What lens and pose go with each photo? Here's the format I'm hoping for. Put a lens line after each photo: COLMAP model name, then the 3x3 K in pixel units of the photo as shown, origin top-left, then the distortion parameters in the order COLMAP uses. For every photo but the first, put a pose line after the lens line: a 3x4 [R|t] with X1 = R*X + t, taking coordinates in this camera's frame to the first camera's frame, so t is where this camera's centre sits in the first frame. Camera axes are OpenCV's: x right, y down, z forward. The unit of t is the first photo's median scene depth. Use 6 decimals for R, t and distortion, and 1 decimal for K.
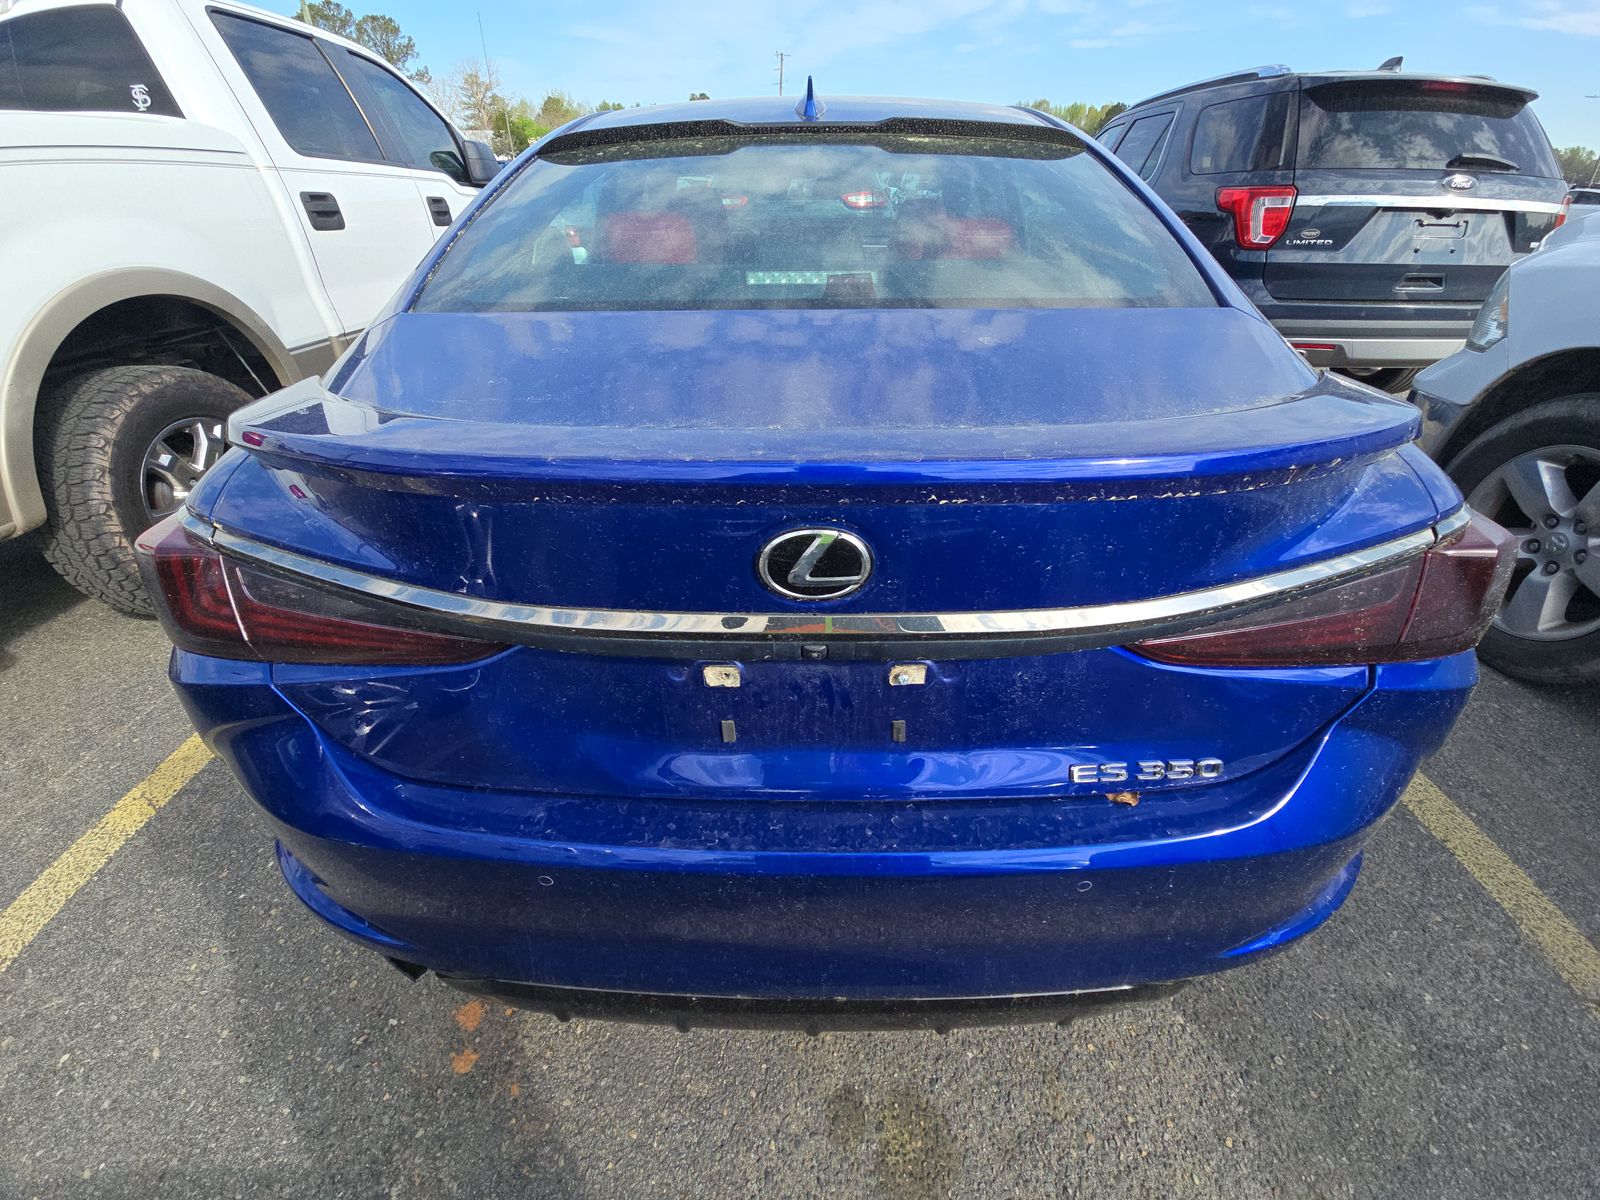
lens RADIAL K [[647.4, 0, 807.7], [0, 647.4, 605.9], [0, 0, 1]] dist [0.013852, -0.011006]
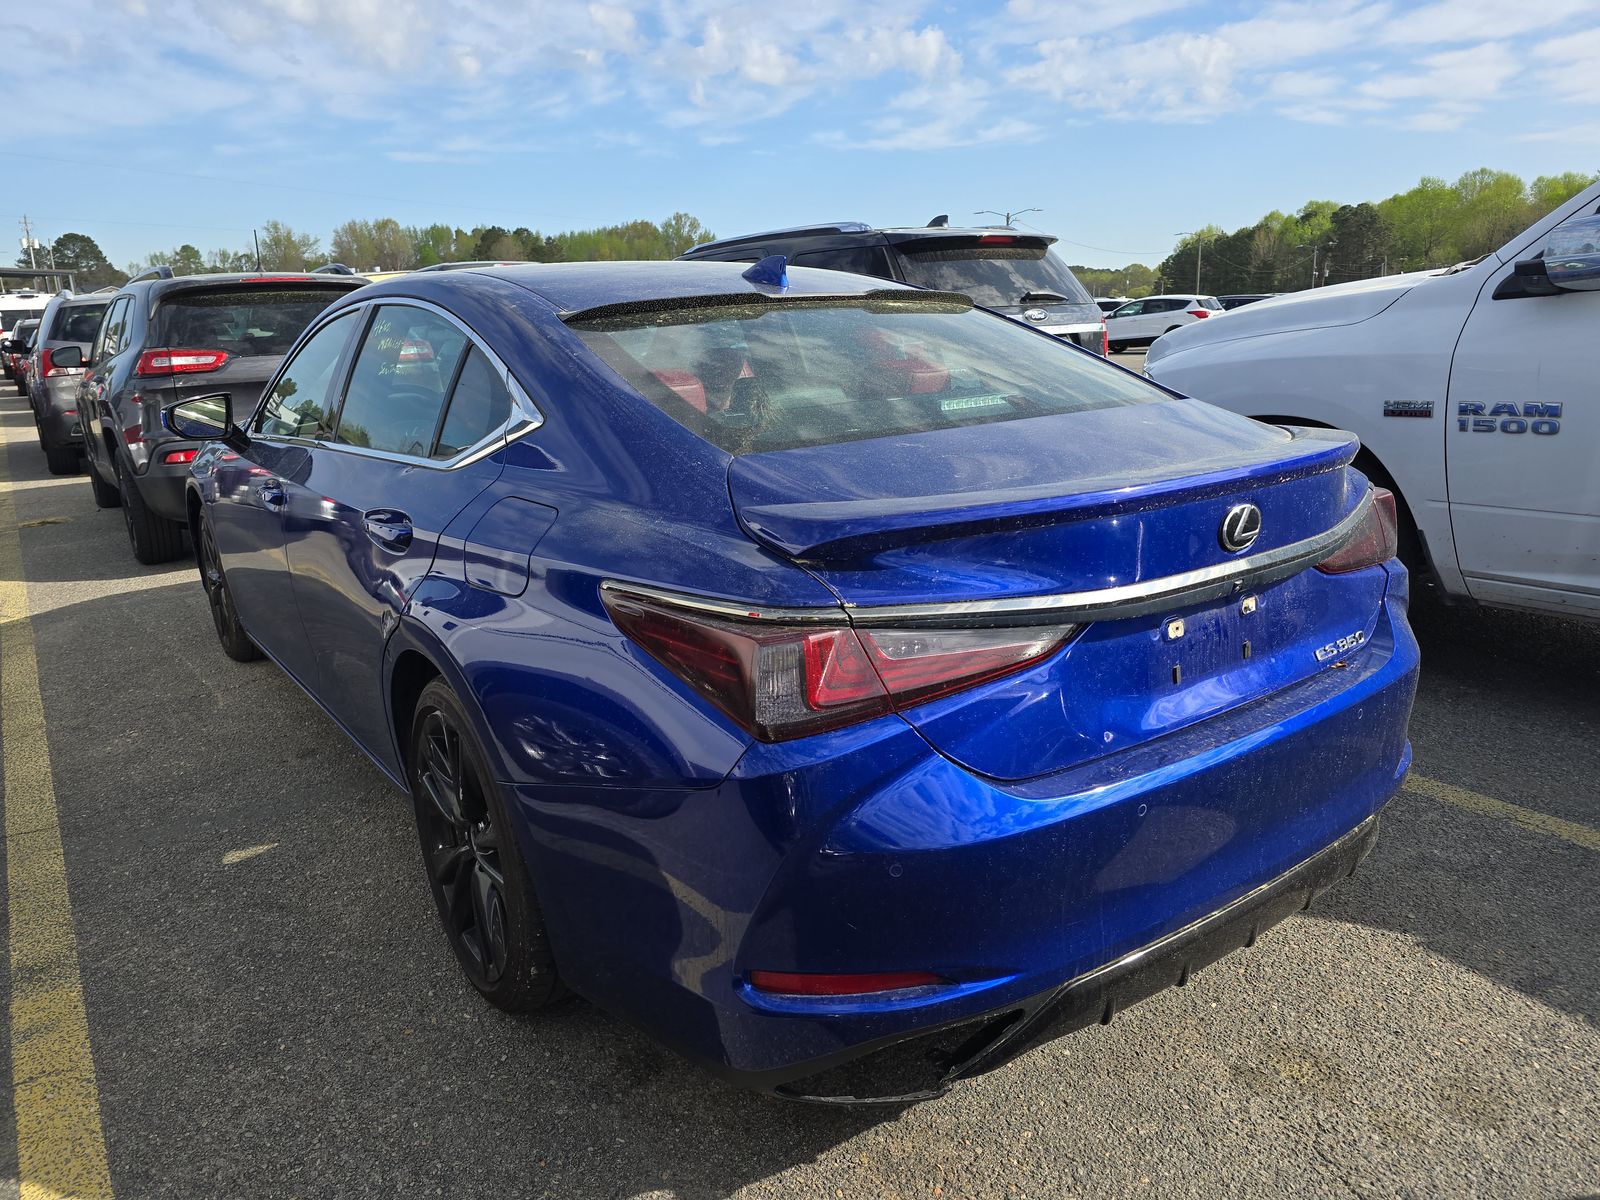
lens RADIAL K [[1083.1, 0, 800.0], [0, 1083.1, 600.0], [0, 0, 1]] dist [0.049791, -0.052459]
pose [[0.799494, -0.173208, 0.575160, -1.367941], [0.348973, 0.913289, -0.210051, 0.165304], [-0.488905, 0.368650, 0.790613, -0.345253]]
